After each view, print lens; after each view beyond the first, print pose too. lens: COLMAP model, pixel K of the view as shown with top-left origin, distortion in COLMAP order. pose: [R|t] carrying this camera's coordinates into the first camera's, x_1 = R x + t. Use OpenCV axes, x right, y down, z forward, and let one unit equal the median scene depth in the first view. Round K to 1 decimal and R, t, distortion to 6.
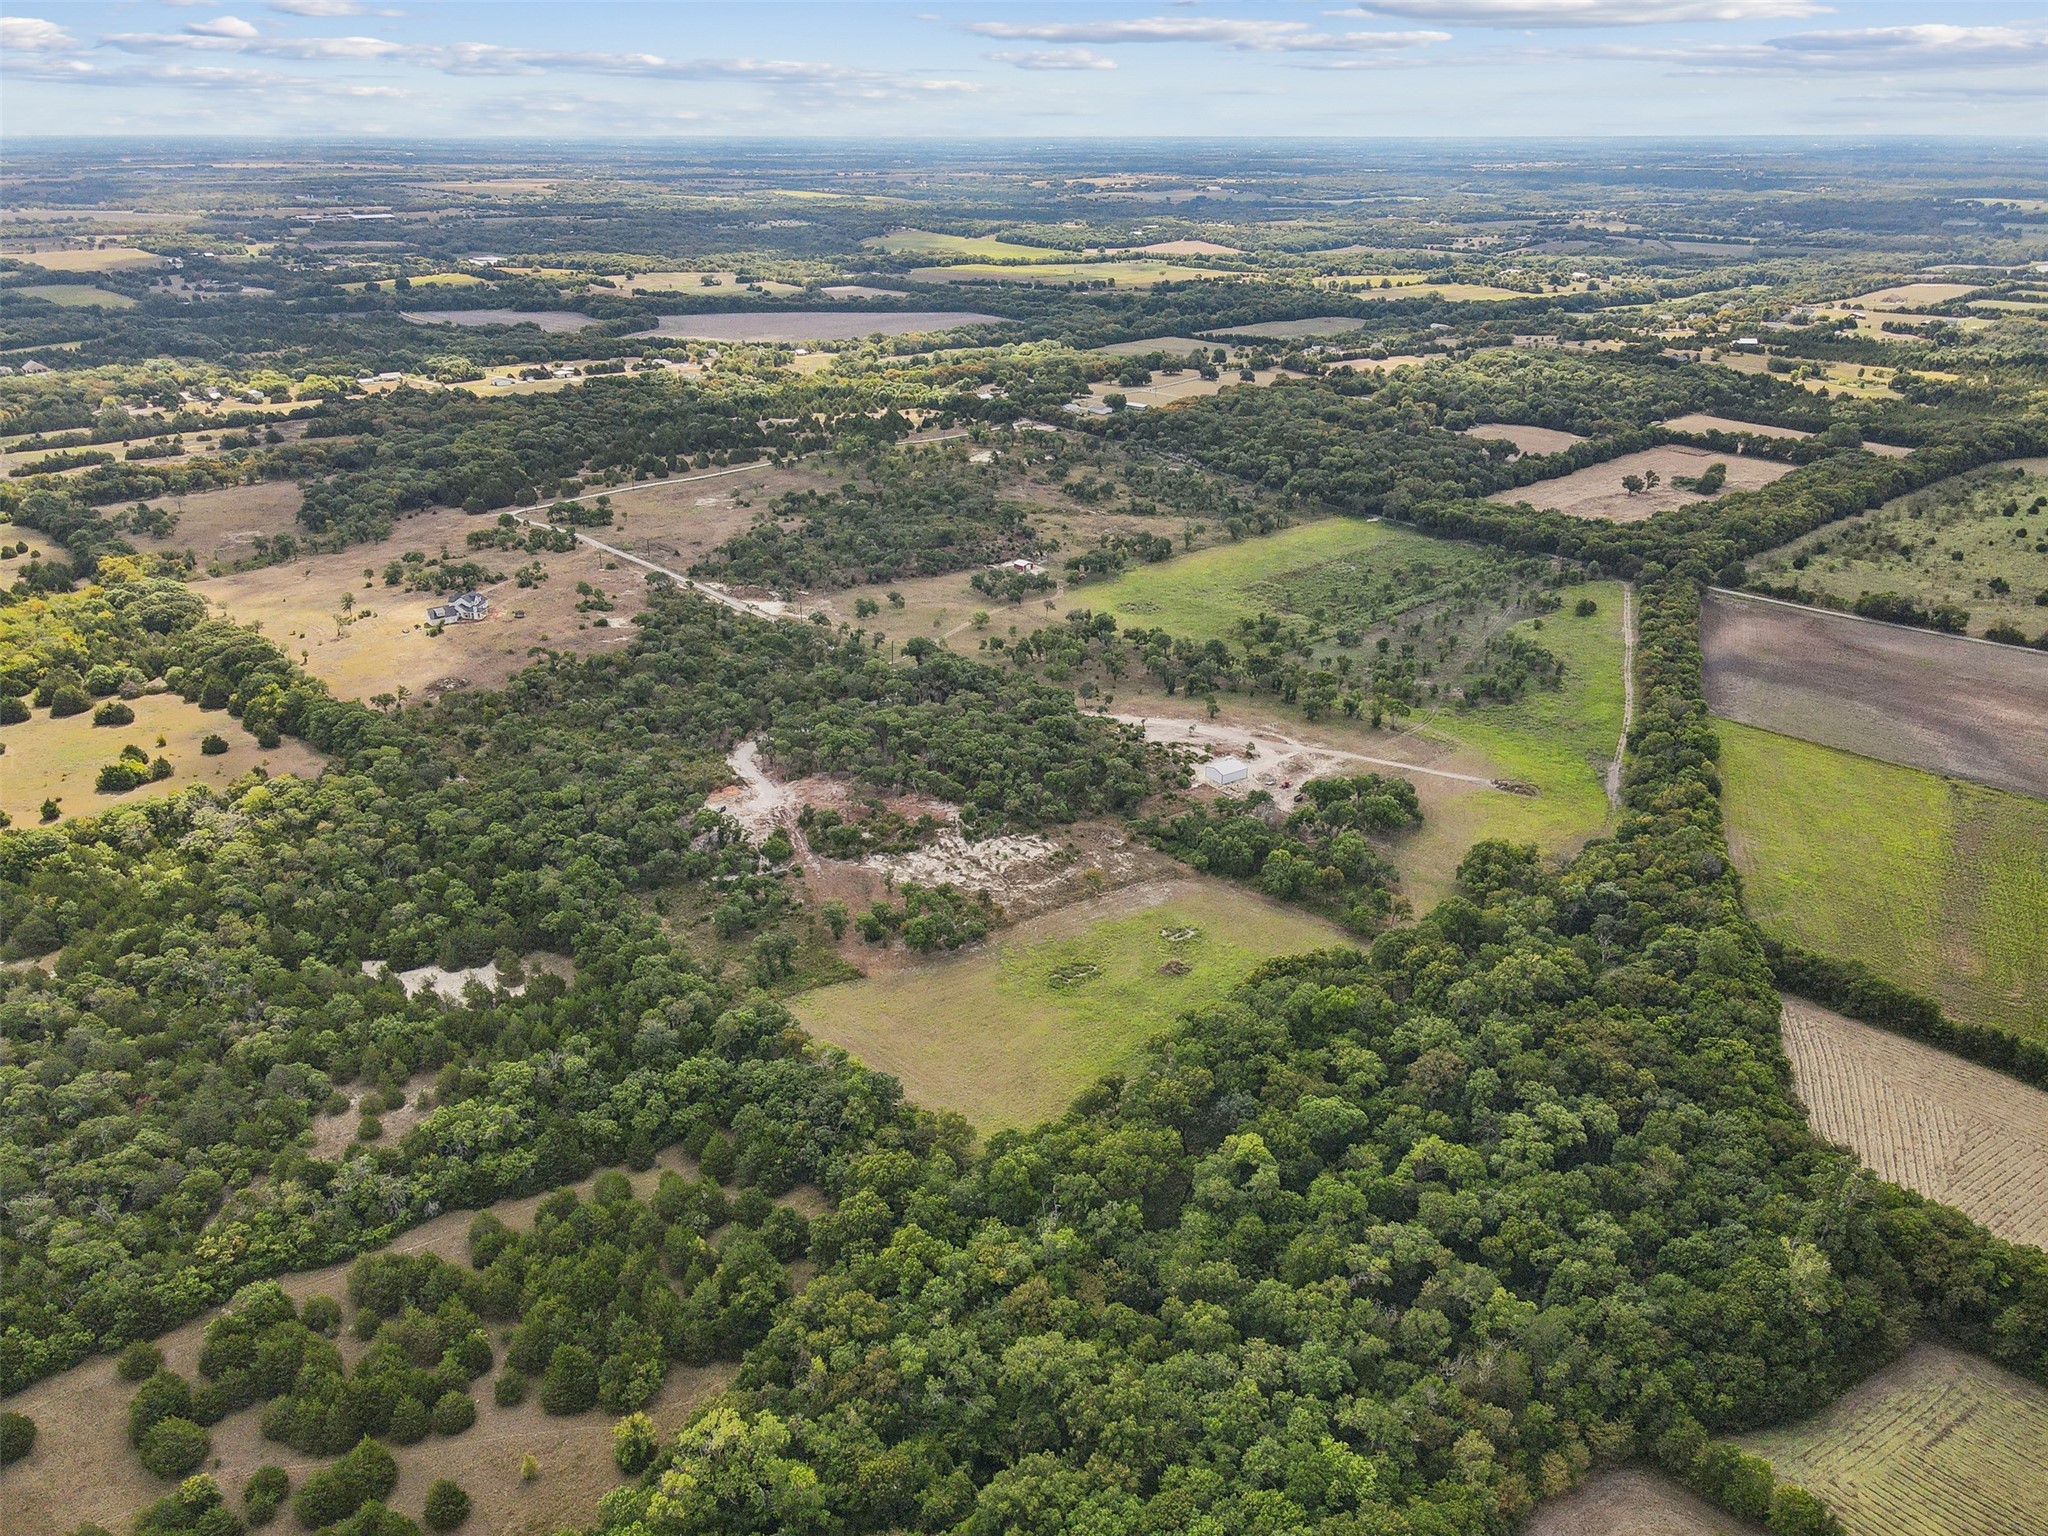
lens RADIAL K [[1480.7, 0, 1013.1], [0, 1480.7, 867.9], [0, 0, 1]] dist [0.003132, 0.024117]
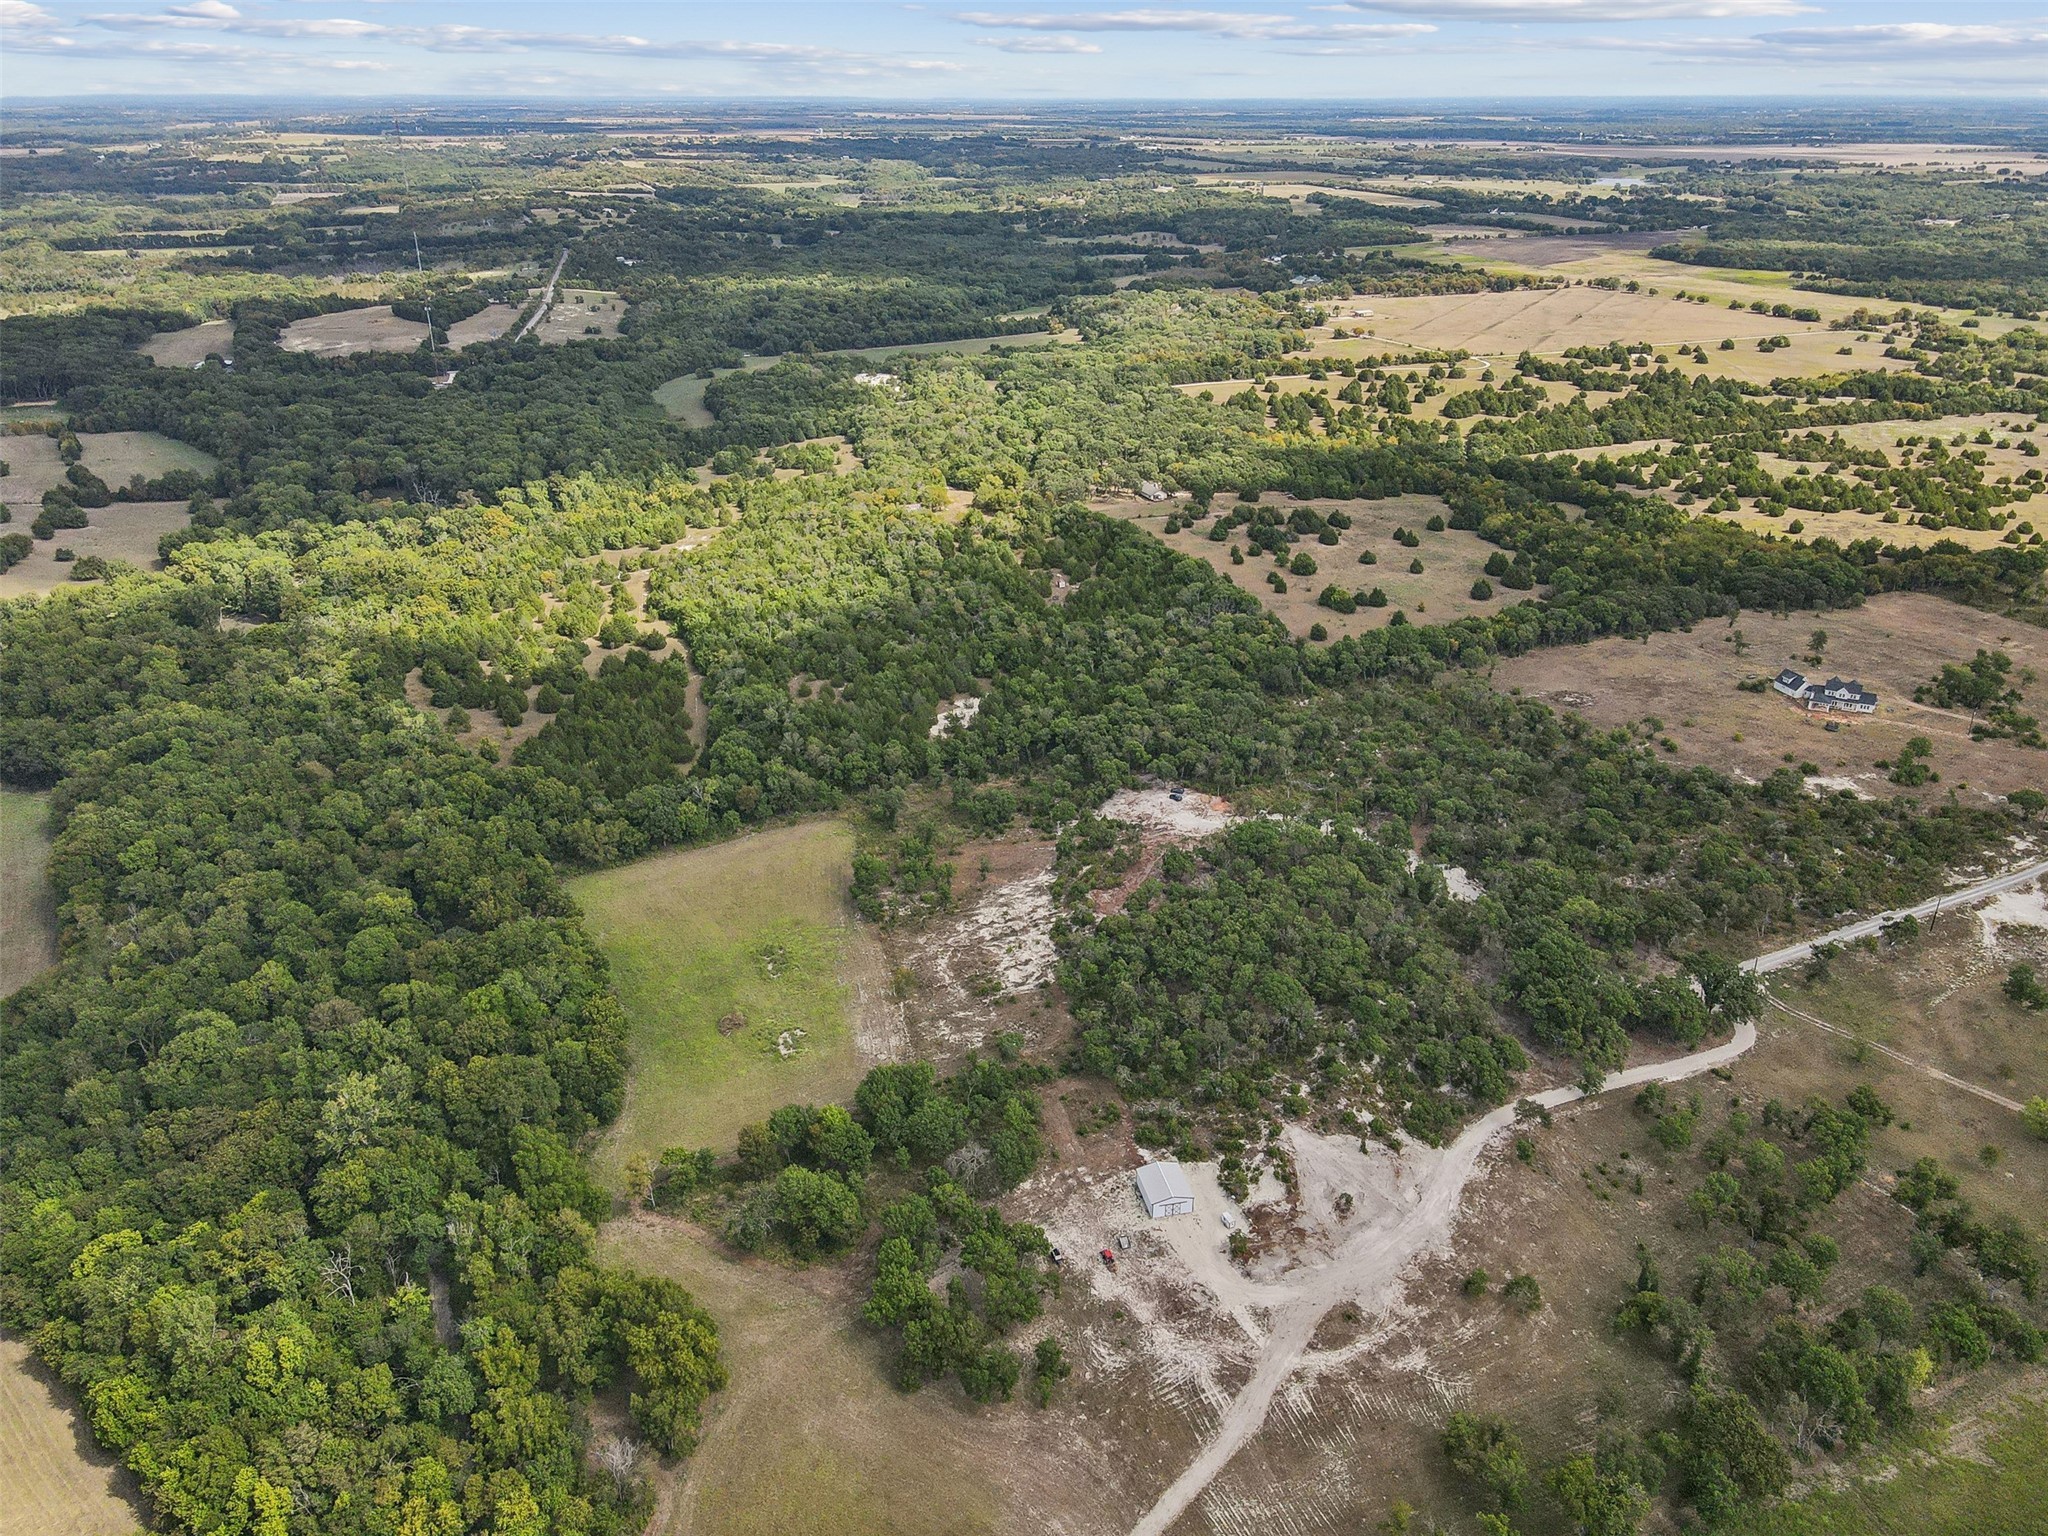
lens RADIAL K [[1511.9, 0, 1043.0], [0, 1511.9, 775.9], [0, 0, 1]] dist [-0.009369, 0.039674]
pose [[-0.356726, 0.391231, -0.848342, 0.460057], [-0.422689, 0.742226, 0.520033, -0.363634], [0.833115, 0.544094, -0.099402, 0.701998]]
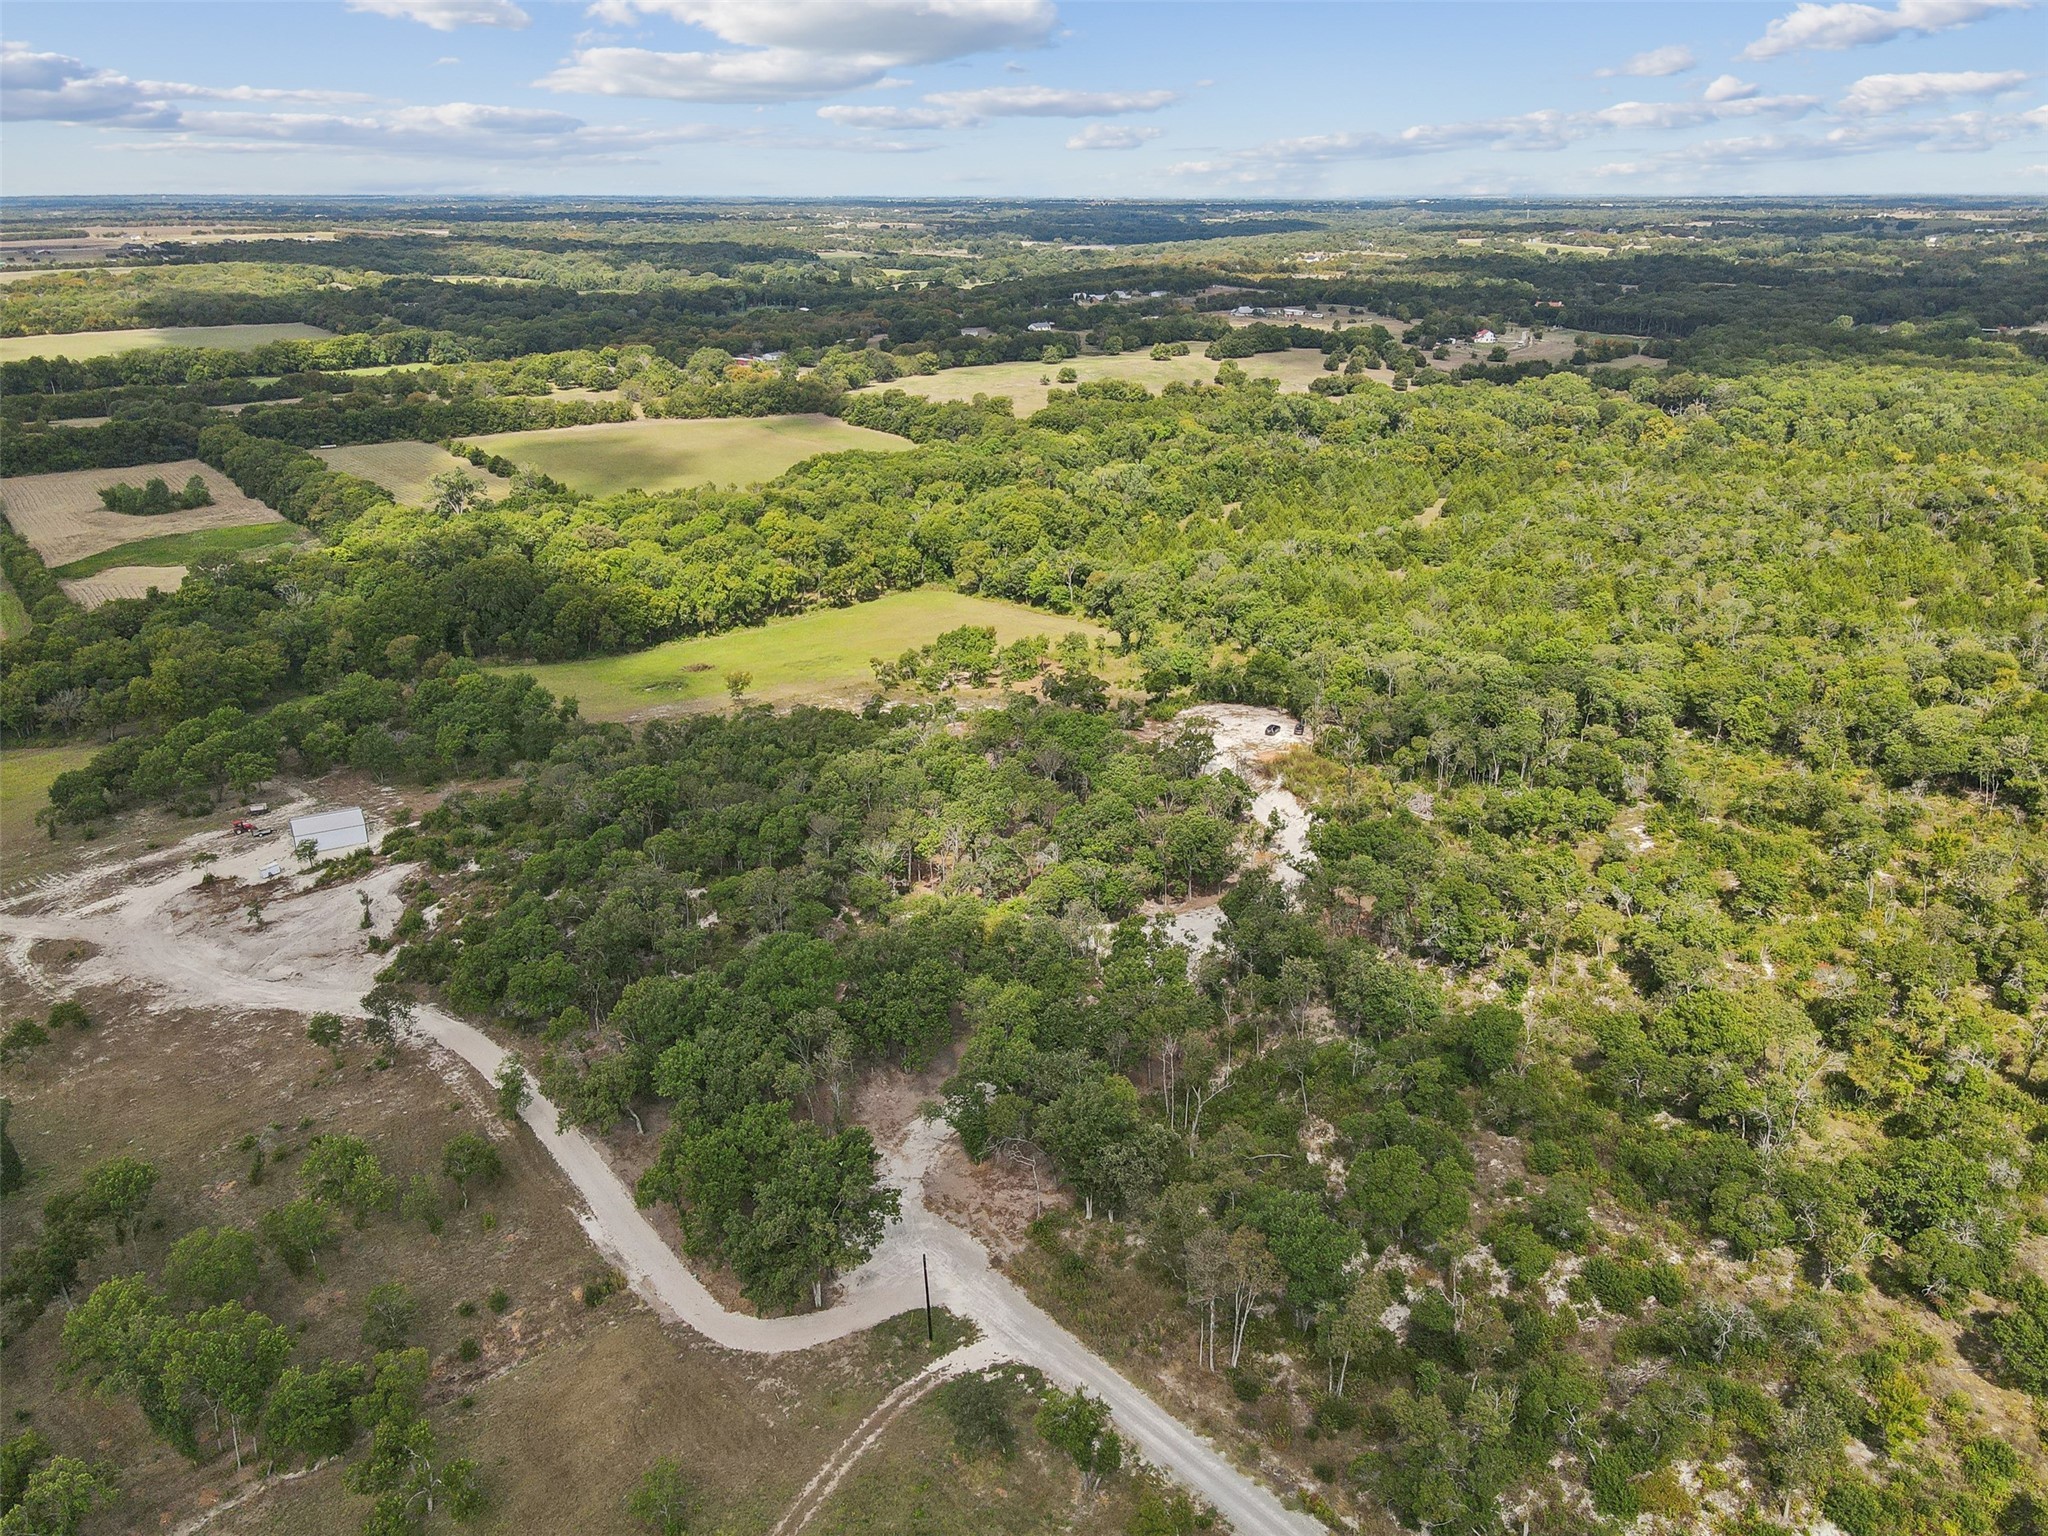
lens RADIAL K [[1511.9, 0, 1043.0], [0, 1511.9, 775.9], [0, 0, 1]] dist [-0.009369, 0.039674]
pose [[-0.995736, -0.024048, 0.089065, -0.110743], [0.050067, 0.670021, 0.740651, -0.340143], [-0.077486, 0.741952, -0.665960, 0.991693]]
